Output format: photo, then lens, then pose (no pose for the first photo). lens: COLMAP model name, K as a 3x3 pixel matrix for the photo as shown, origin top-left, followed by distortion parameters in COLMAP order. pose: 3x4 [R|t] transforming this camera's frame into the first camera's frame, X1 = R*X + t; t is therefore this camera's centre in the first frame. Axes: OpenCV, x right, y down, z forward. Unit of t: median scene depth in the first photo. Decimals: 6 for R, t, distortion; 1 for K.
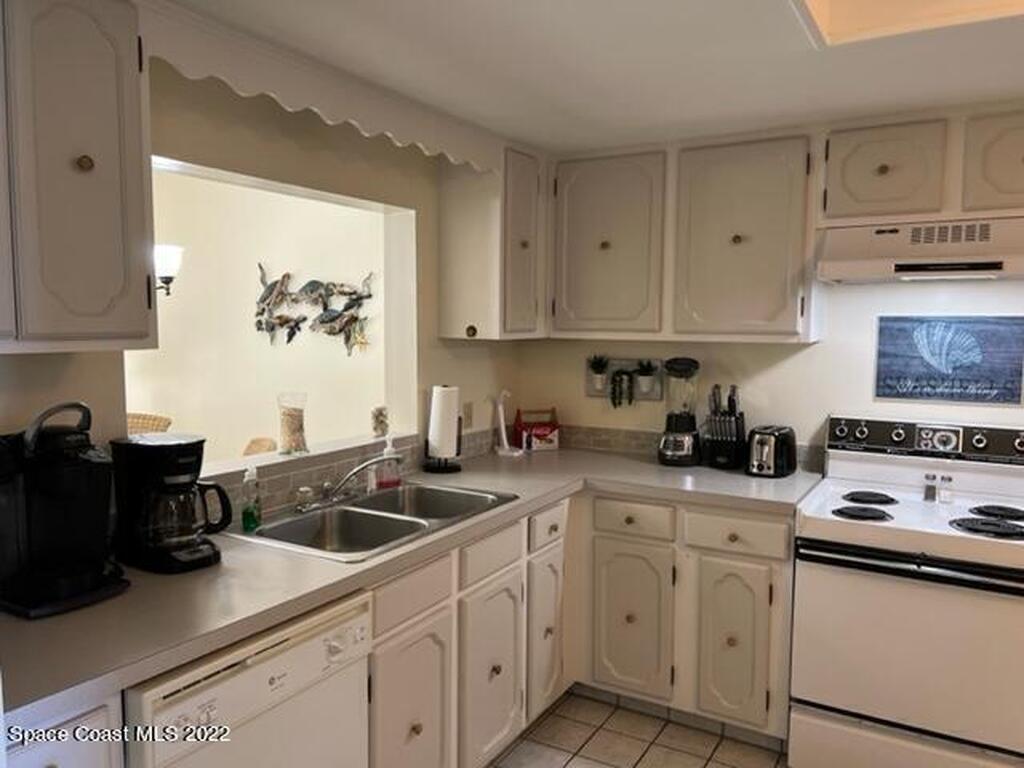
lens RADIAL K [[776.1, 0, 512.0], [0, 776.1, 384.0], [0, 0, 1]] dist [0.038943, -0.008851]
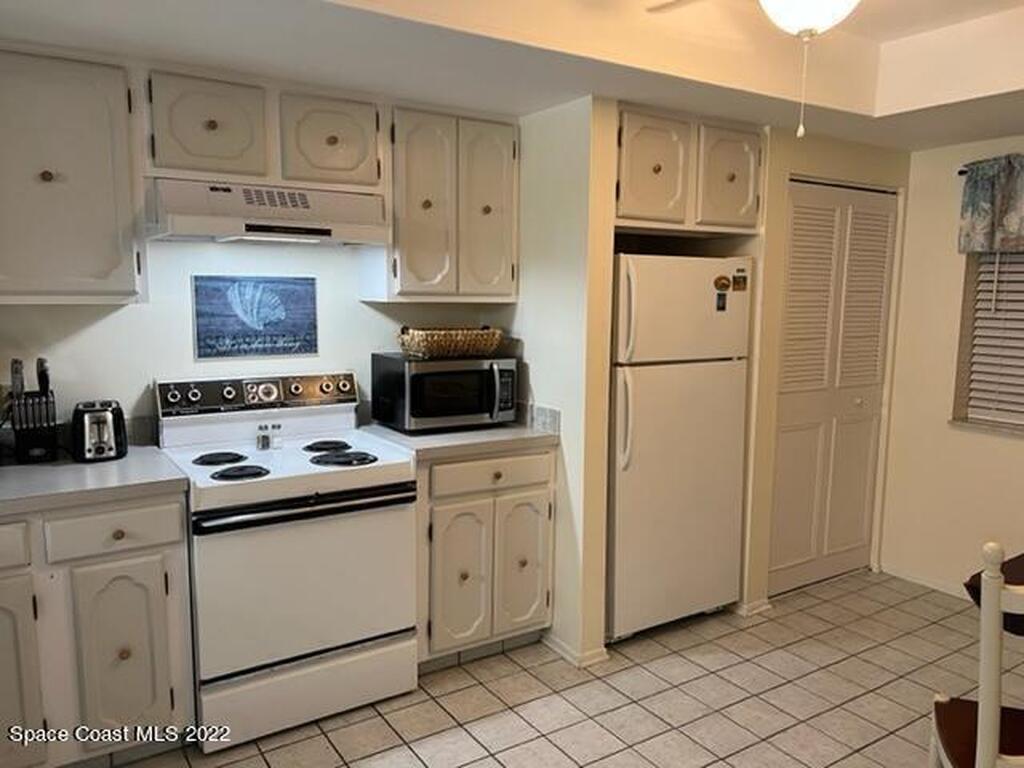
lens RADIAL K [[776.1, 0, 512.0], [0, 776.1, 384.0], [0, 0, 1]] dist [0.038943, -0.008851]
pose [[0.449203, -0.113209, 0.886228, -0.245329], [0.071669, 0.993309, 0.090561, -0.011977], [-0.890550, 0.022834, 0.454311, 0.211225]]
